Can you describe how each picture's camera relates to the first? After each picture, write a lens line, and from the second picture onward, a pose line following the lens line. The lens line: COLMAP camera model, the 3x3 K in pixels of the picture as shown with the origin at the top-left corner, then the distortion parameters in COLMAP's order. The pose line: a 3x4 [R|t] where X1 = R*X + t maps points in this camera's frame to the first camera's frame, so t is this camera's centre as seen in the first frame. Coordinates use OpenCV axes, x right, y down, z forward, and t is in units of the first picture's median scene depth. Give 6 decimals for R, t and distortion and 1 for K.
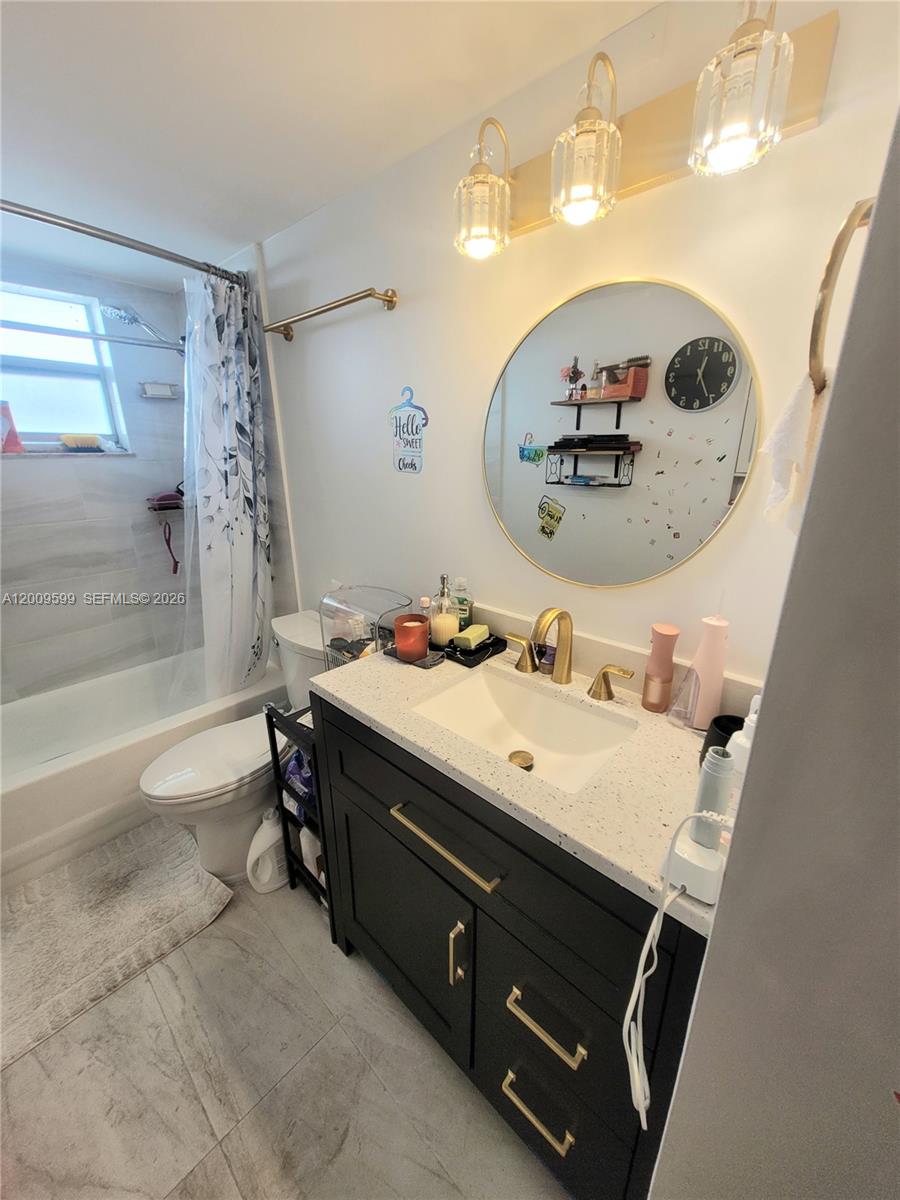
lens RADIAL K [[465.3, 0, 454.8], [0, 465.3, 598.2], [0, 0, 1]] dist [0.011408, -0.004153]
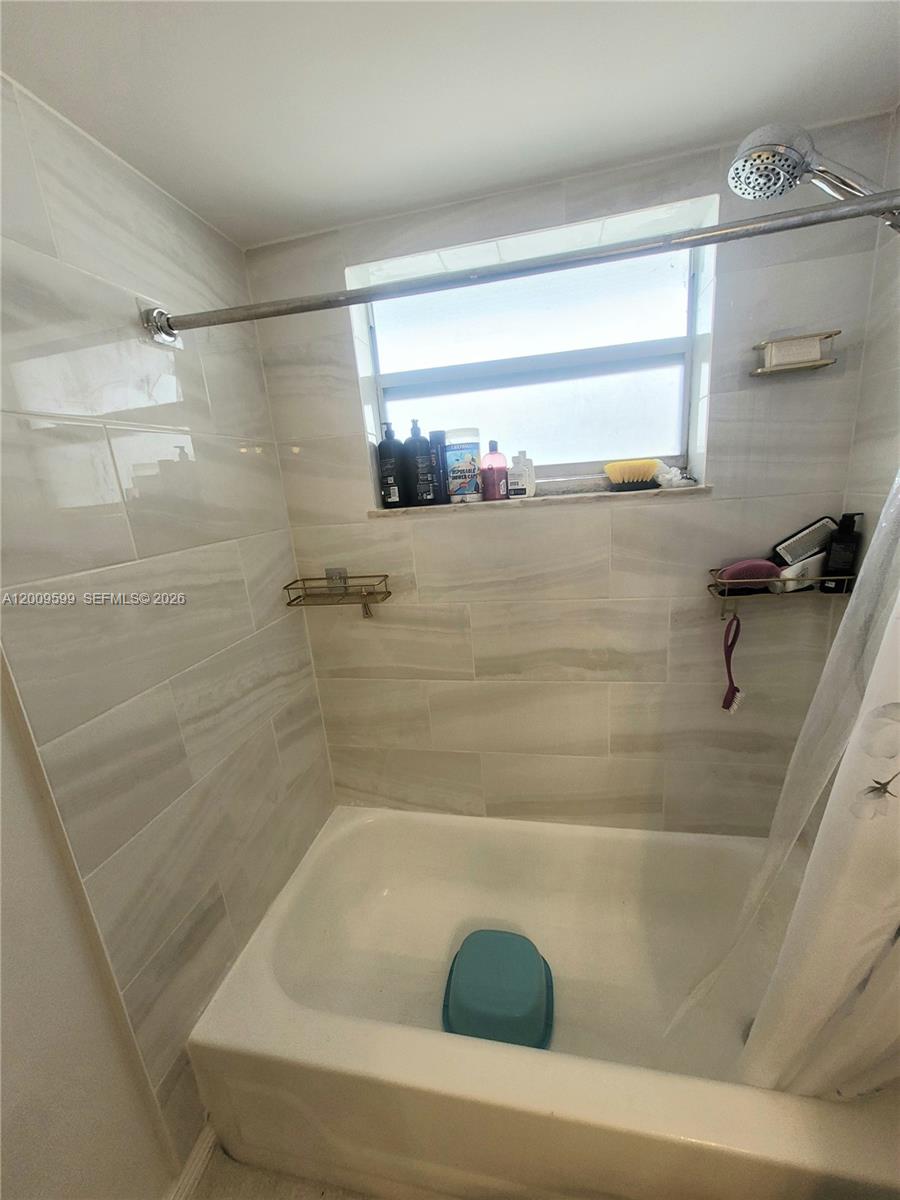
lens RADIAL K [[465.3, 0, 454.8], [0, 465.3, 598.2], [0, 0, 1]] dist [0.011408, -0.004153]
pose [[0.507064, 0.170932, -0.844789, -0.359908], [-0.195858, 0.977348, 0.080194, -0.171867], [0.839360, 0.124795, 0.529057, 0.488790]]
